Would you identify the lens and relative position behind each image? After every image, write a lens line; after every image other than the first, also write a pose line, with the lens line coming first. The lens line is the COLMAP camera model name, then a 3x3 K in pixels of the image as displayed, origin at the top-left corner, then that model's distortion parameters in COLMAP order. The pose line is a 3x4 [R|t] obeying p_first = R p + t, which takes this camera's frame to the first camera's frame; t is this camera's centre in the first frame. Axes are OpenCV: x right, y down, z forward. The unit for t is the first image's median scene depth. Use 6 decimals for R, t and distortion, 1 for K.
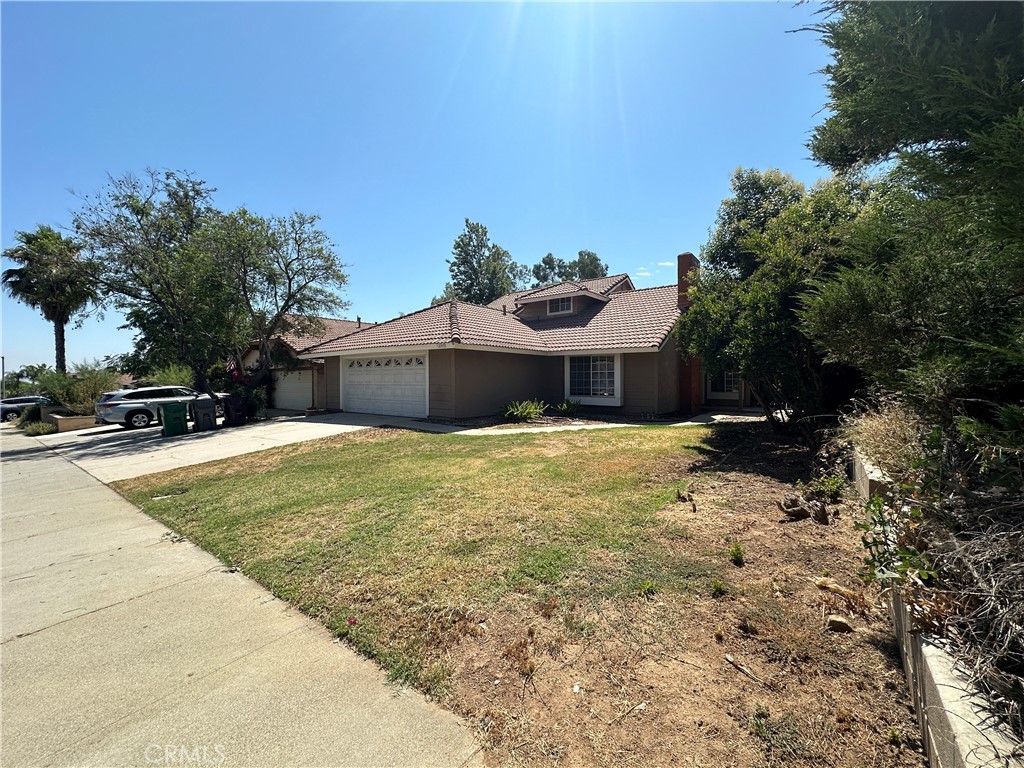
lens RADIAL K [[407.4, 0, 515.2], [0, 407.4, 385.4], [0, 0, 1]] dist [-0.001861, 0.000293]
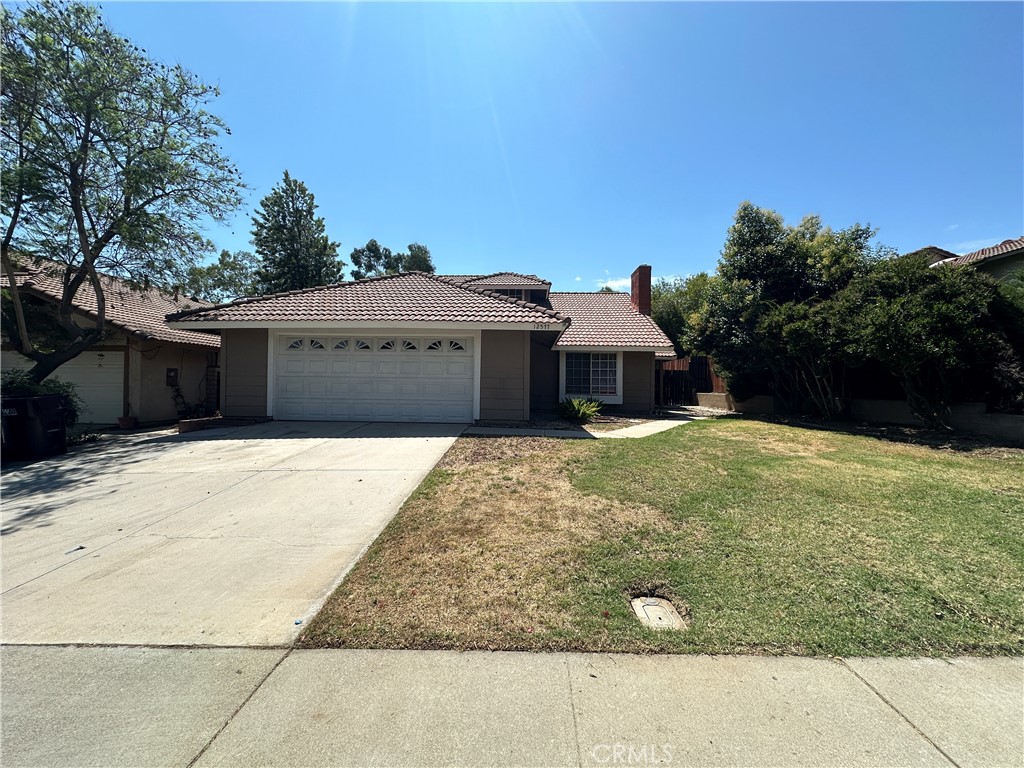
lens RADIAL K [[407.4, 0, 513.6], [0, 407.4, 385.8], [0, 0, 1]] dist [-0.001861, 0.000293]
pose [[0.822554, 0.012592, 0.568547, -0.474096], [-0.004408, 0.999866, -0.015768, 0.020644], [-0.568669, 0.010464, 0.822500, 0.282323]]
